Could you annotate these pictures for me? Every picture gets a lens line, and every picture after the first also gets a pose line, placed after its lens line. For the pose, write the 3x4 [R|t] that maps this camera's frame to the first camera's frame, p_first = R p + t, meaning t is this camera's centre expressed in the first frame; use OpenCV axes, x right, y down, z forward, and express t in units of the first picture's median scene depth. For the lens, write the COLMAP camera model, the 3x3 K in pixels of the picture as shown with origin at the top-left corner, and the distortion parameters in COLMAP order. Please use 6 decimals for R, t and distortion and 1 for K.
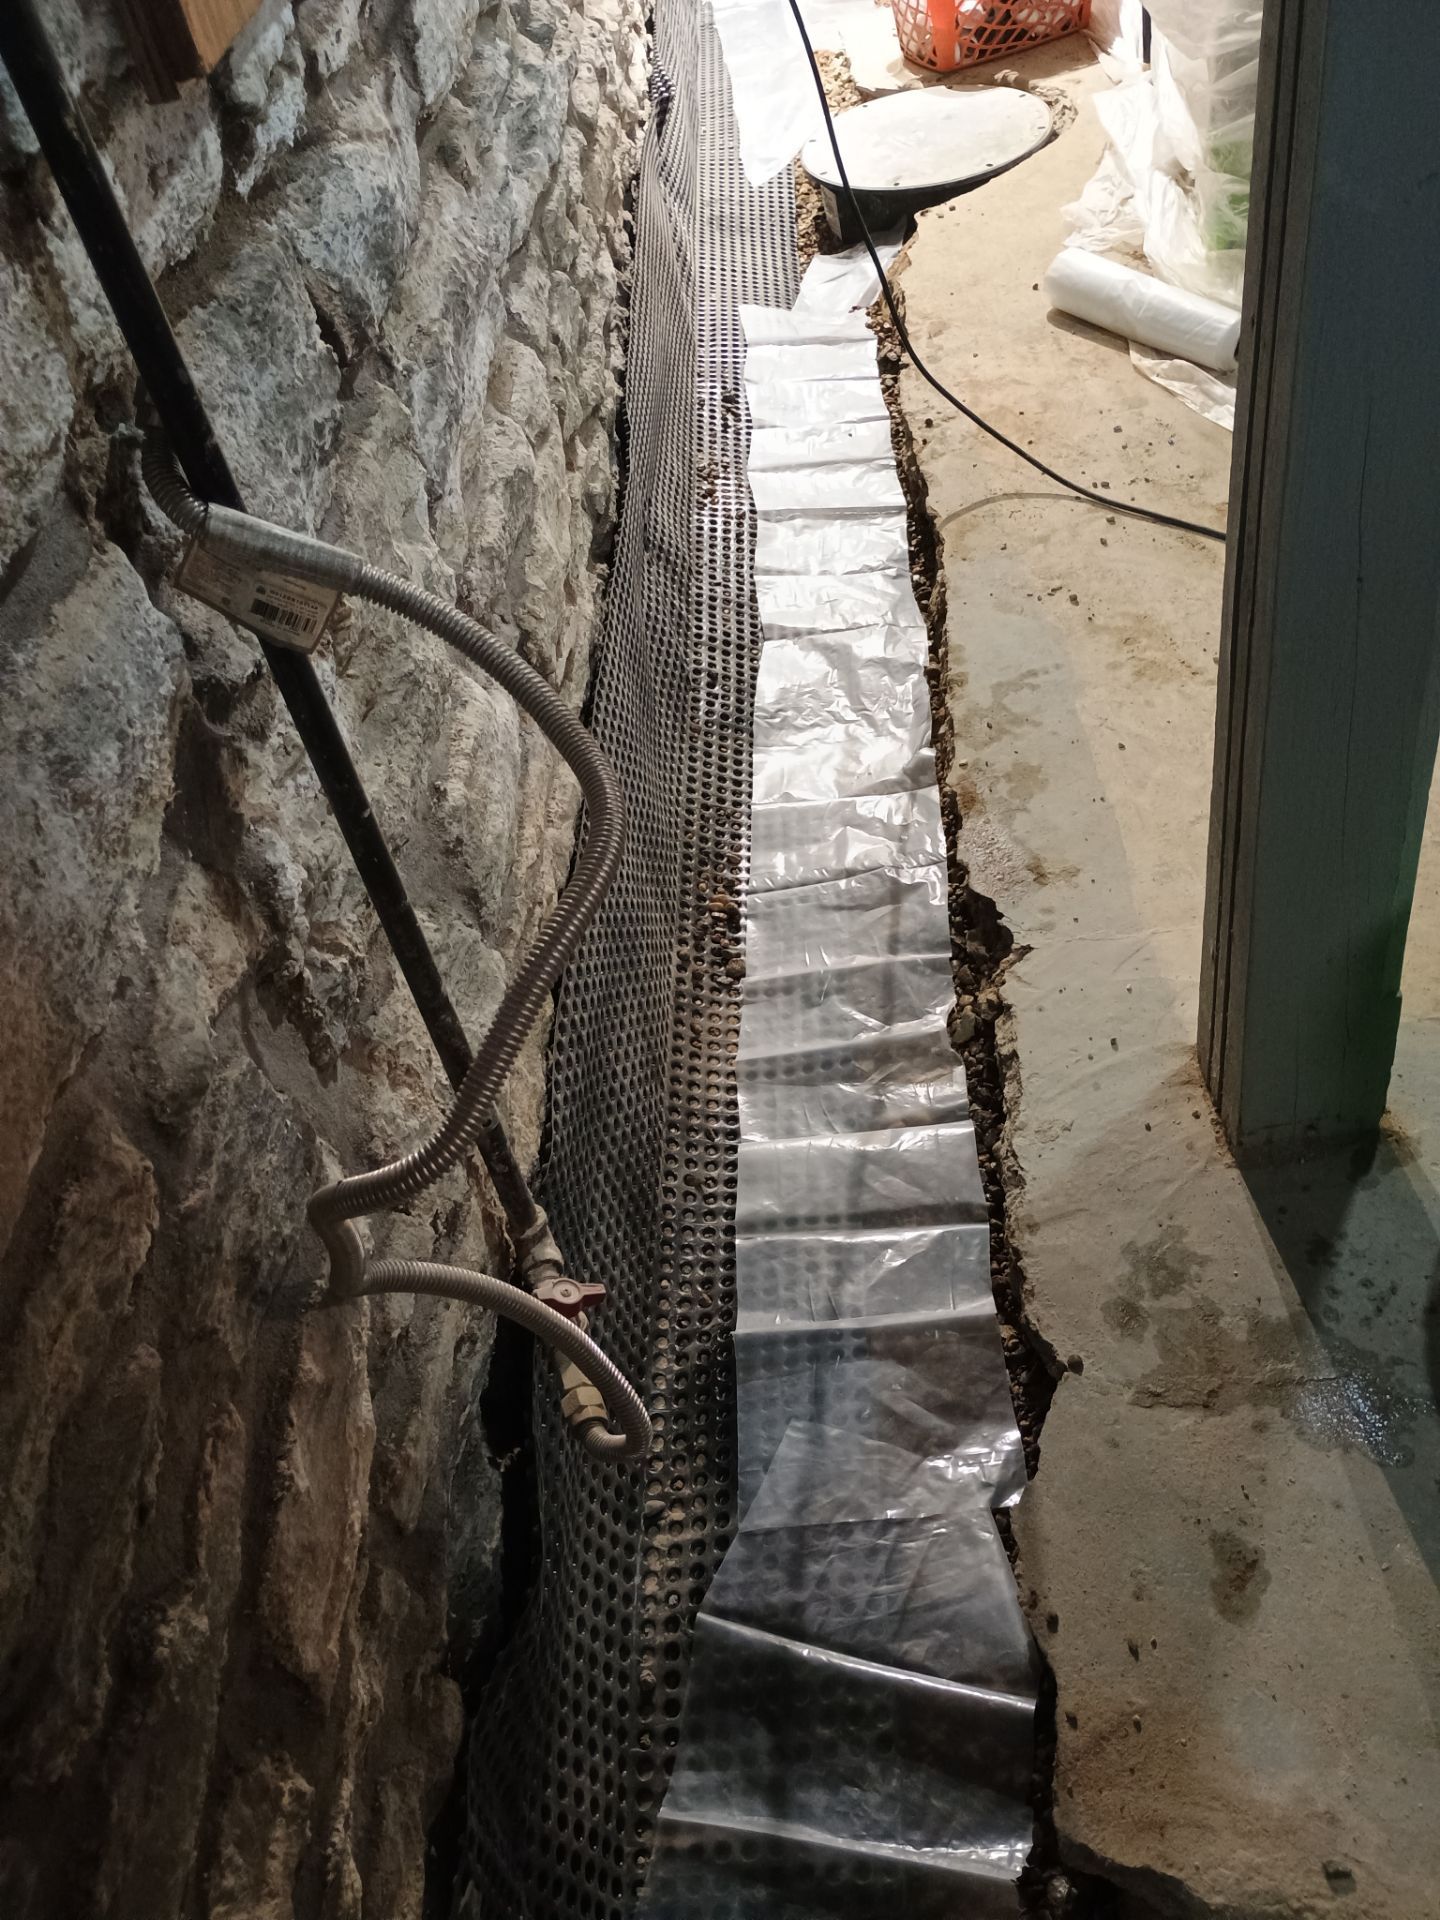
lens RADIAL K [[1655.5, 0, 741.3], [0, 1655.5, 955.9], [0, 0, 1]] dist [0.057441, -0.075751]
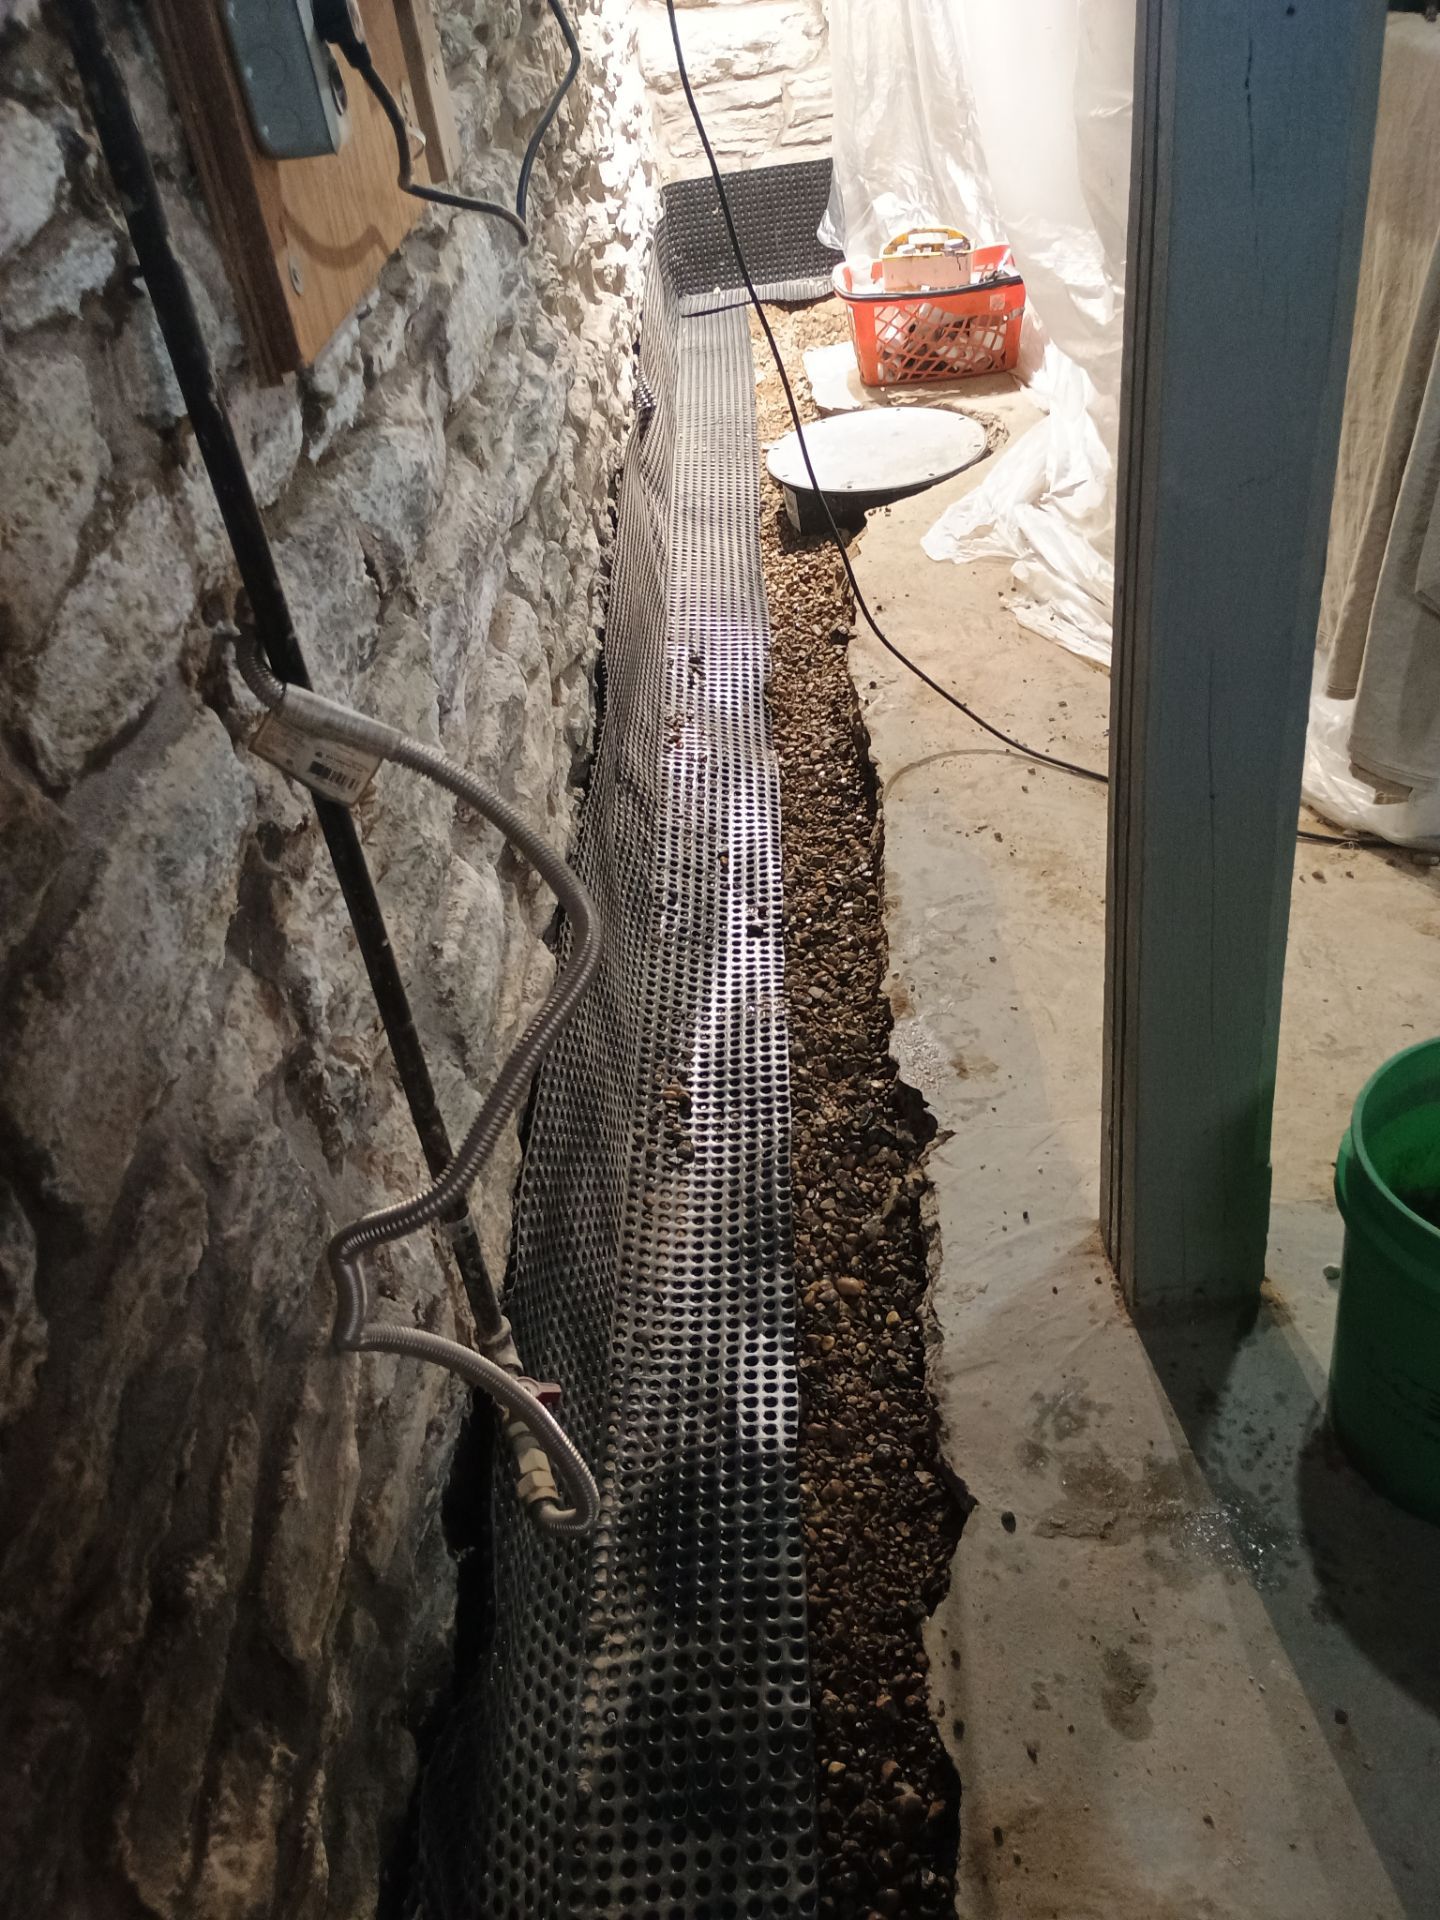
lens RADIAL K [[1655.5, 0, 741.3], [0, 1655.5, 955.9], [0, 0, 1]] dist [0.057441, -0.075751]
pose [[0.999180, 0.031245, 0.025740, 0.001517], [-0.026760, 0.986885, -0.159193, 0.072103], [-0.030376, 0.158374, 0.986912, -0.130716]]
